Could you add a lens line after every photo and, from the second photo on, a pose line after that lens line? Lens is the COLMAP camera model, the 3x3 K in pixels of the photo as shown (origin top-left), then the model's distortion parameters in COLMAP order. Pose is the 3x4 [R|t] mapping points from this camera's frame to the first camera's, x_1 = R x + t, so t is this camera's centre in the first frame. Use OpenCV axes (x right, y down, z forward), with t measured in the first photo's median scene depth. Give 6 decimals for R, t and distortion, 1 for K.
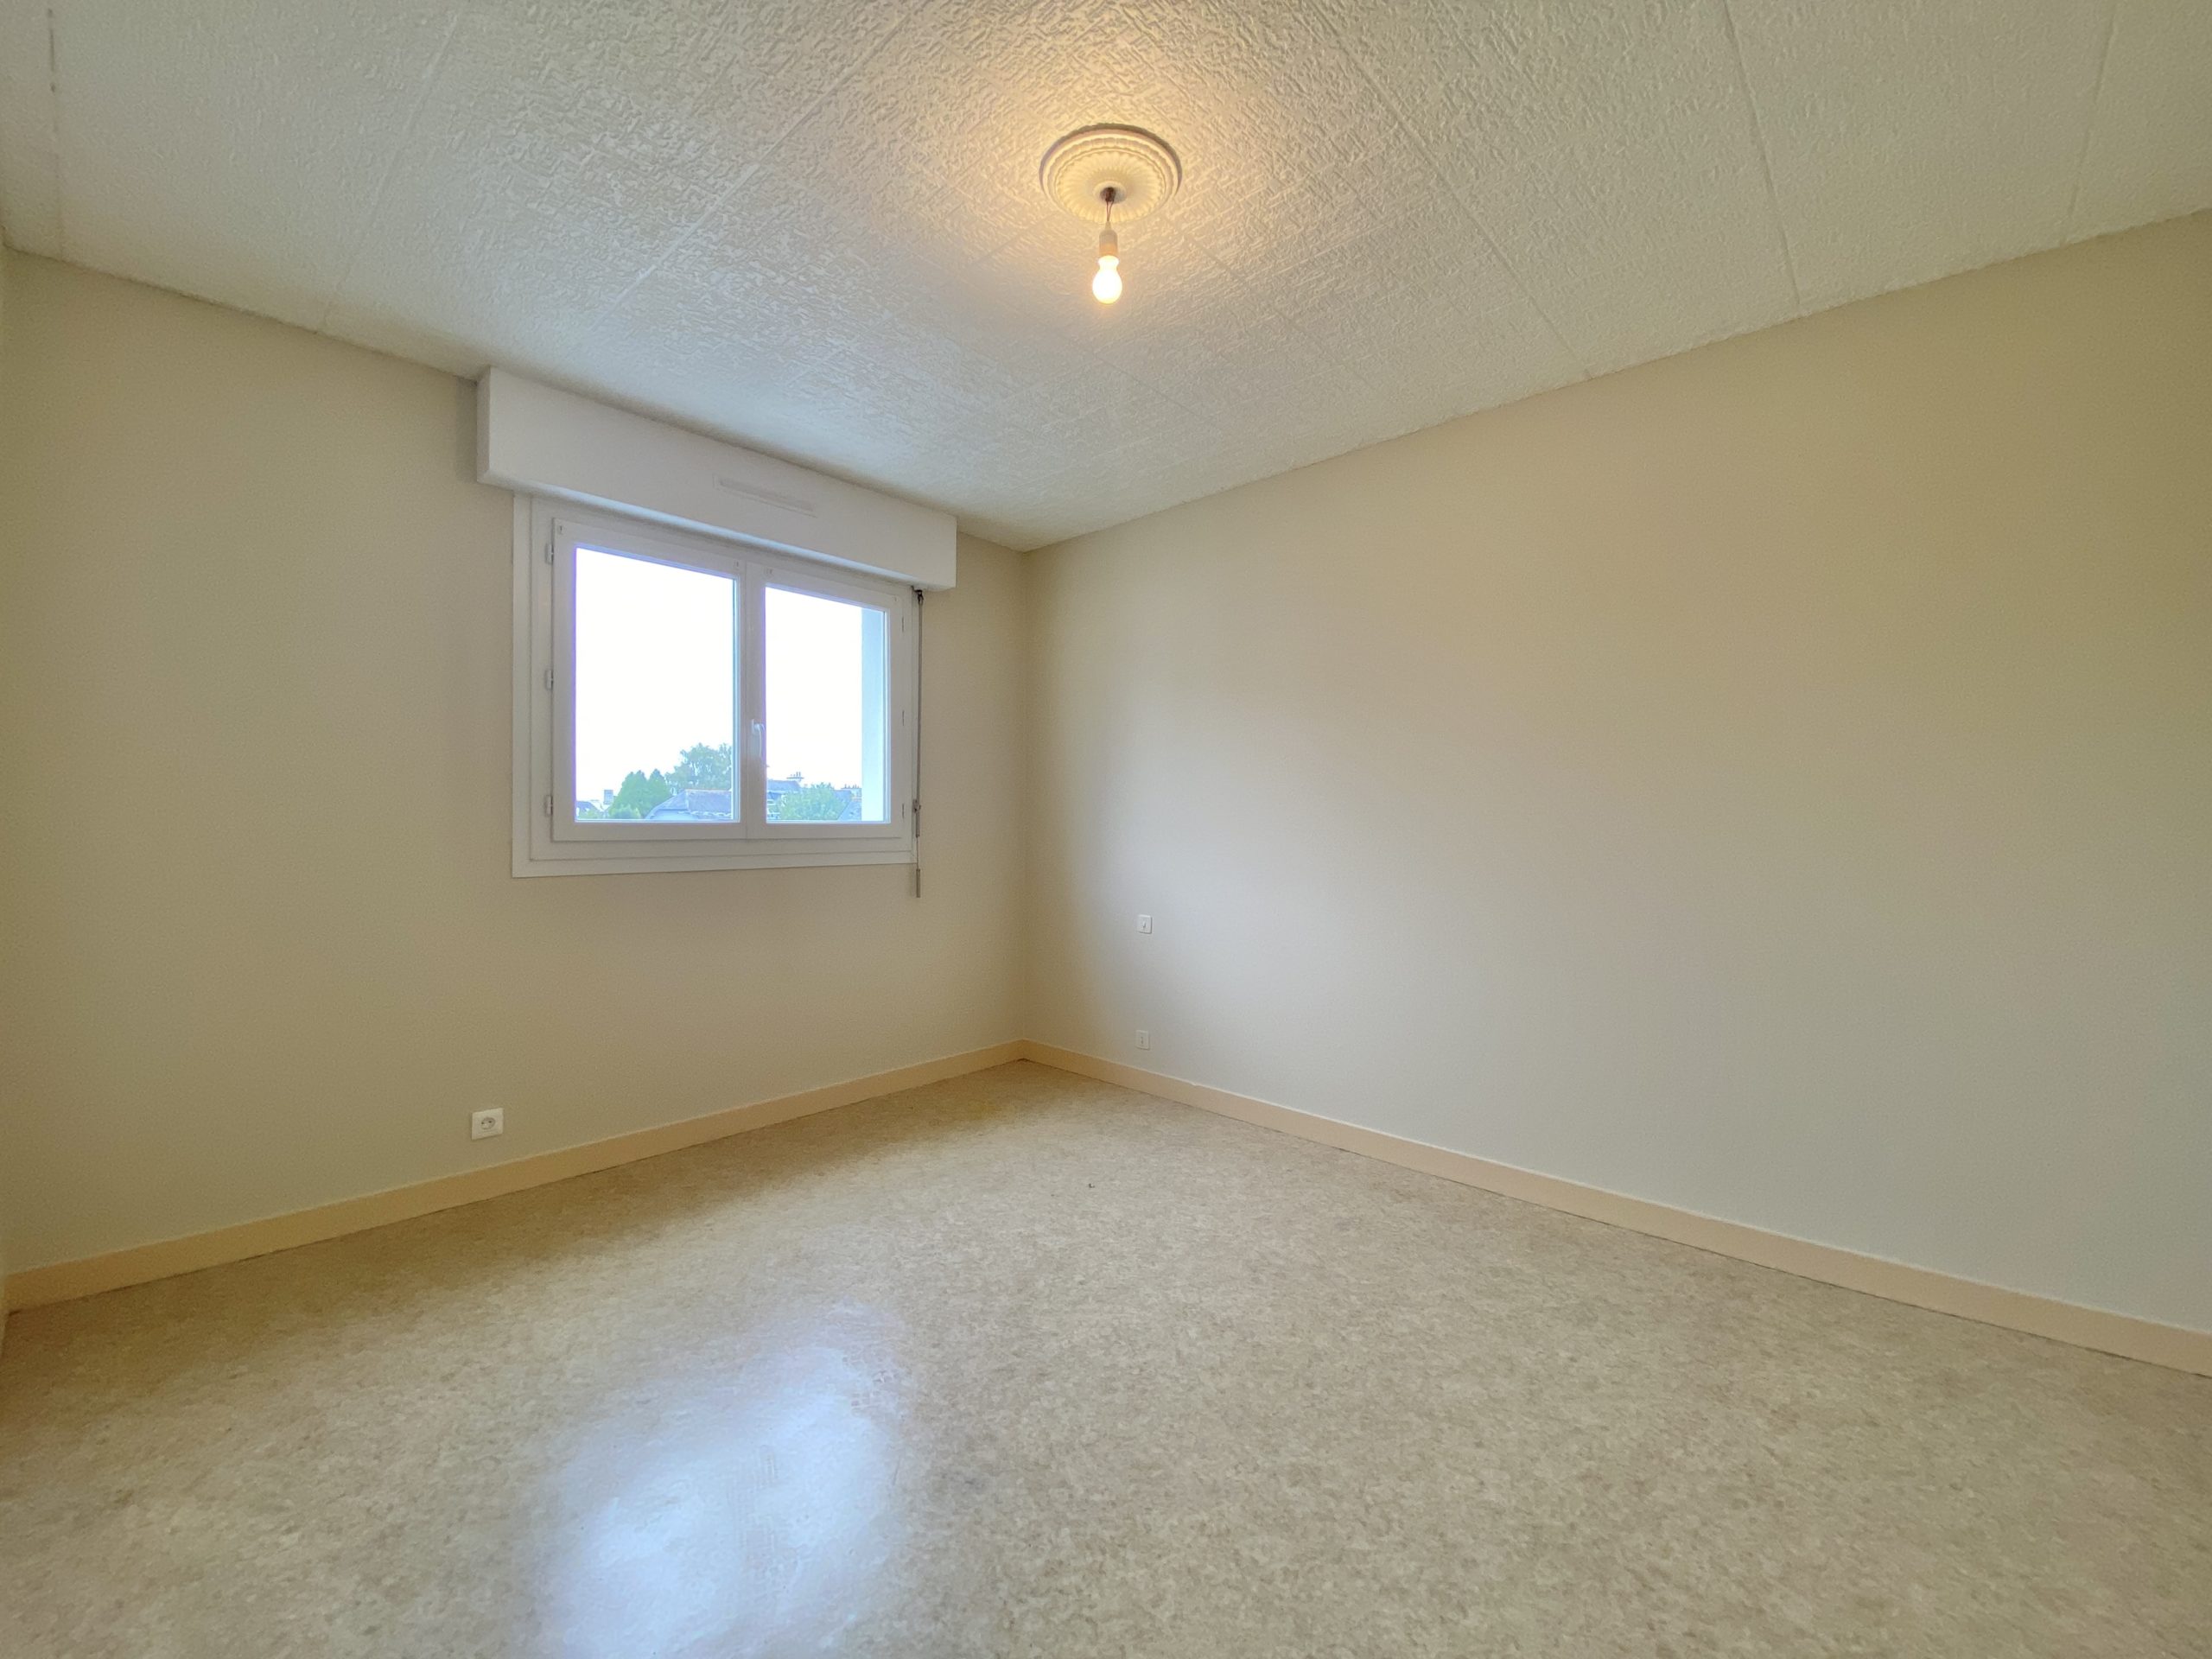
lens RADIAL K [[886.0, 0, 1111.2], [0, 886.0, 813.9], [0, 0, 1]] dist [-0.003154, -0.004261]
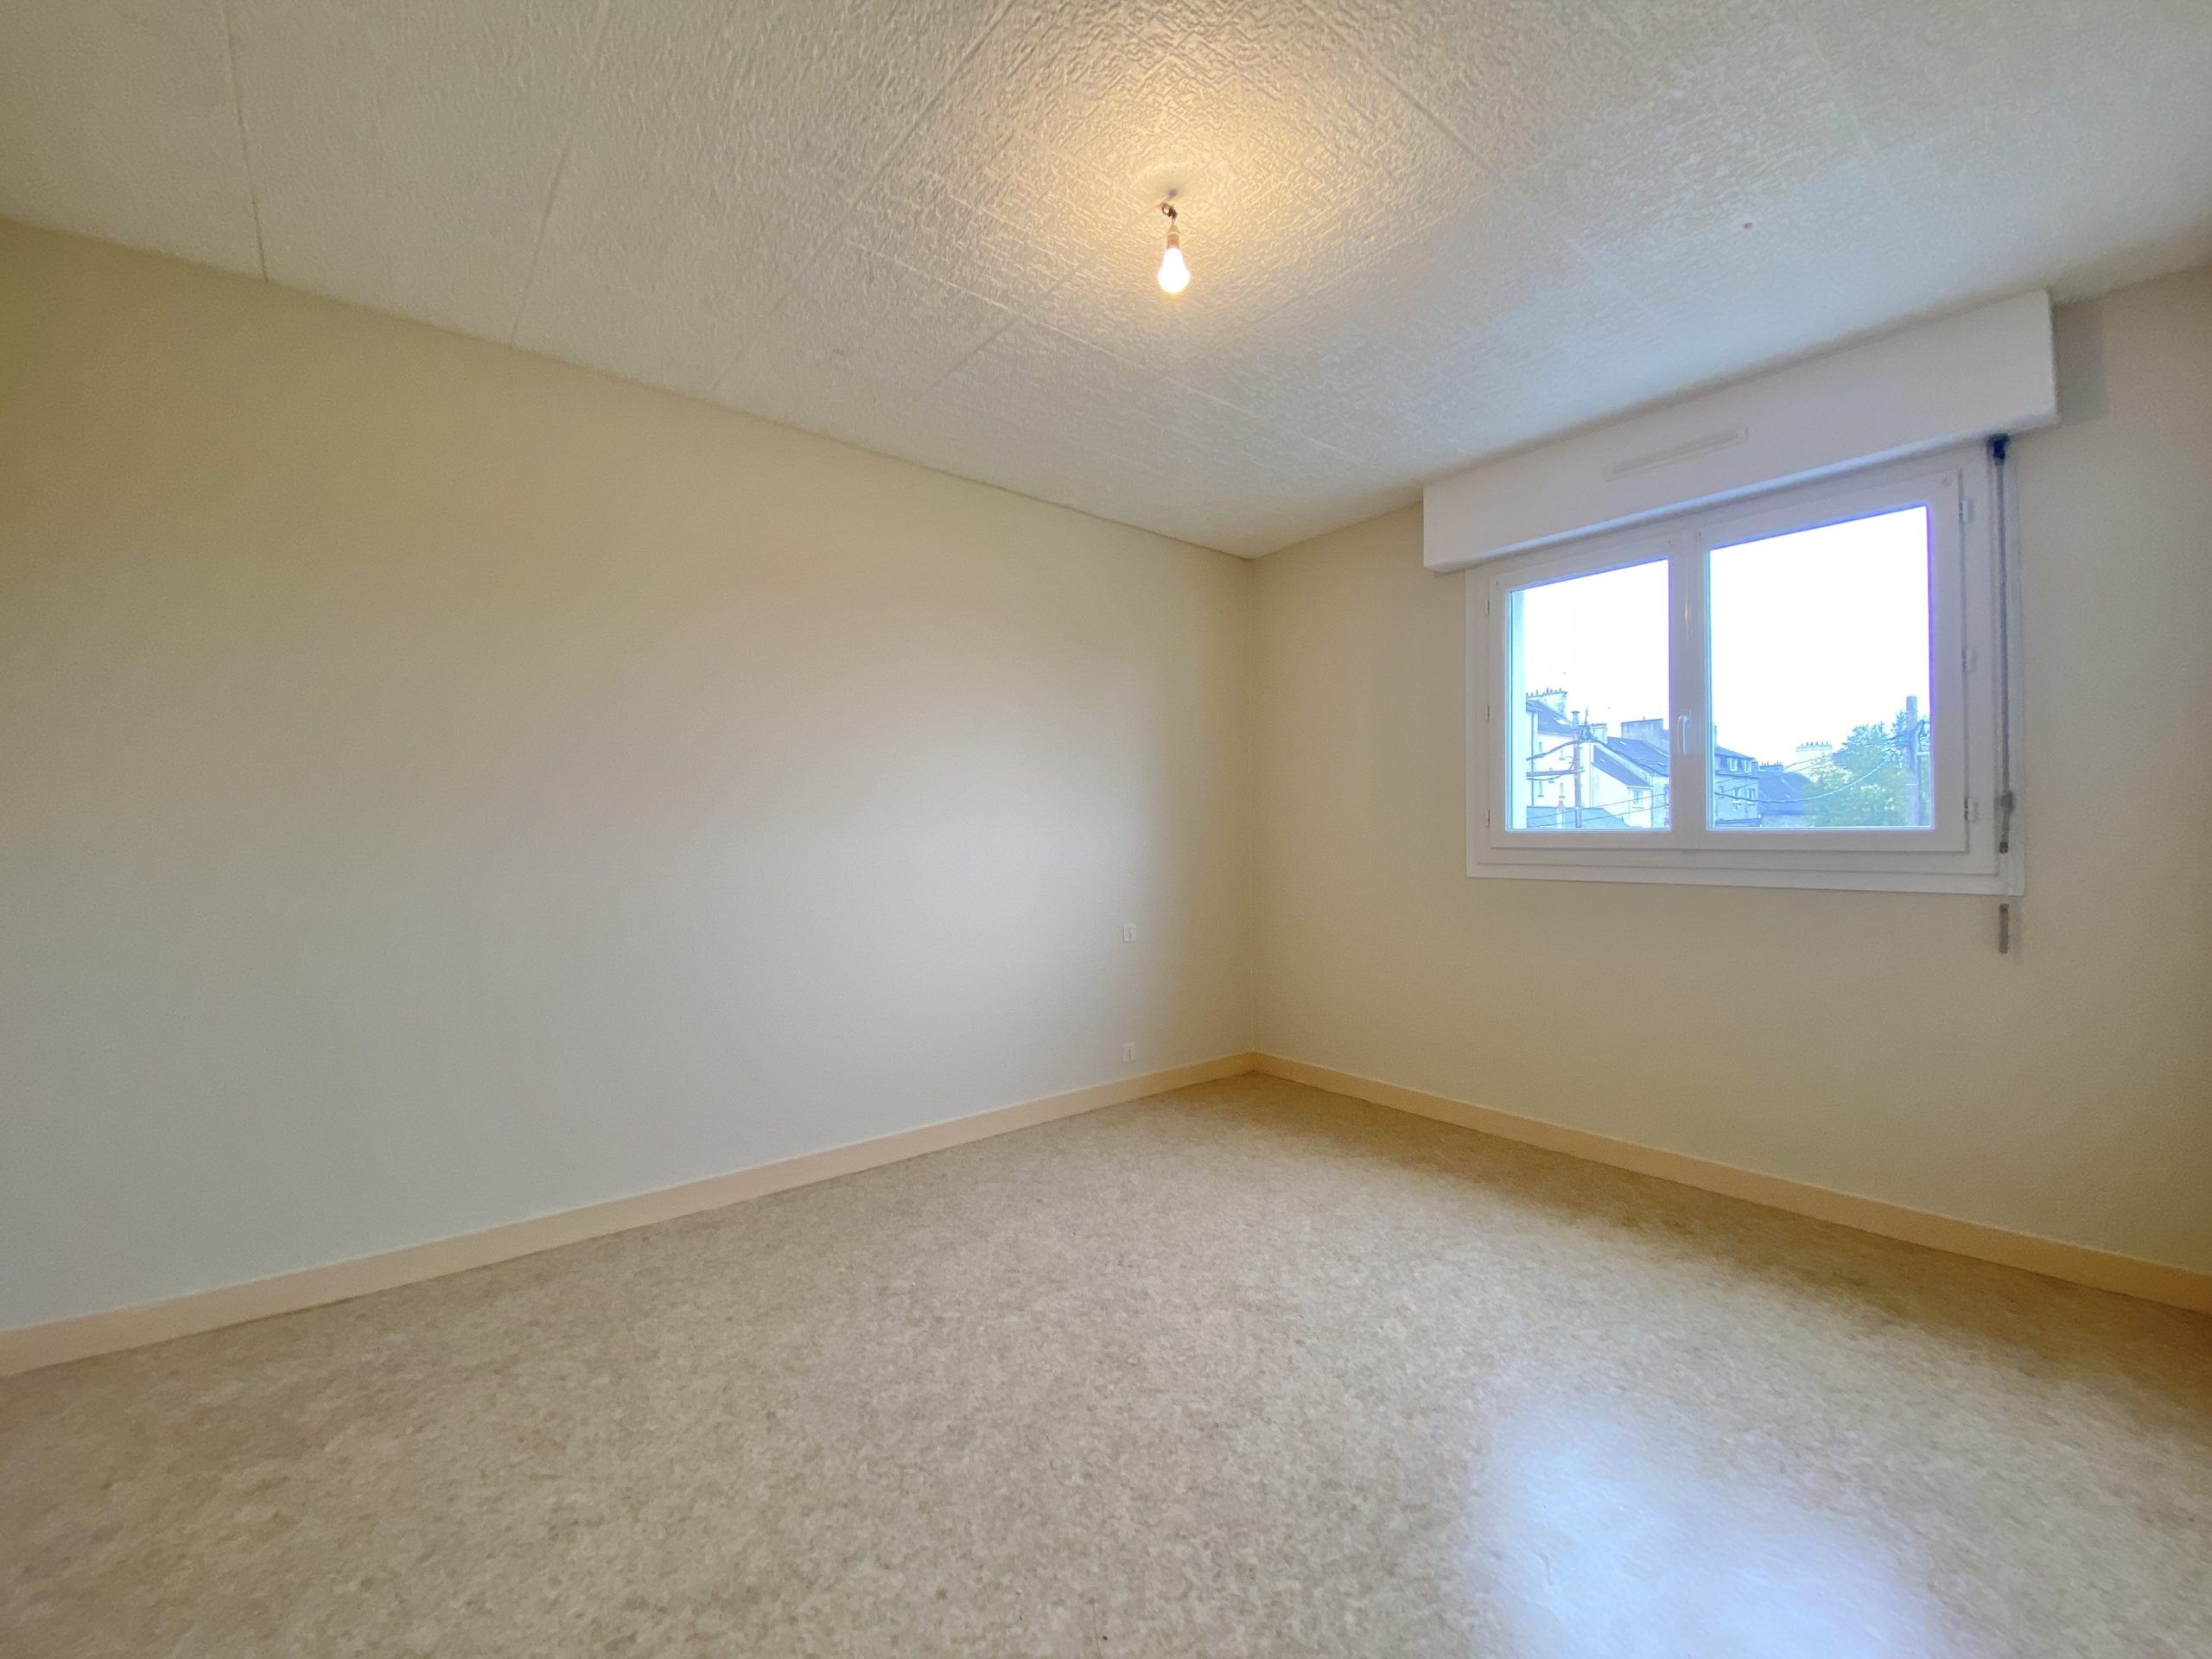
lens RADIAL K [[886.0, 0, 1140.3], [0, 886.0, 878.7], [0, 0, 1]] dist [-0.003154, -0.004261]
pose [[-0.100494, 0.041760, -0.994061, 1.050379], [0.016329, 0.999053, 0.040319, 0.021954], [0.994804, -0.012180, -0.101081, 1.131952]]
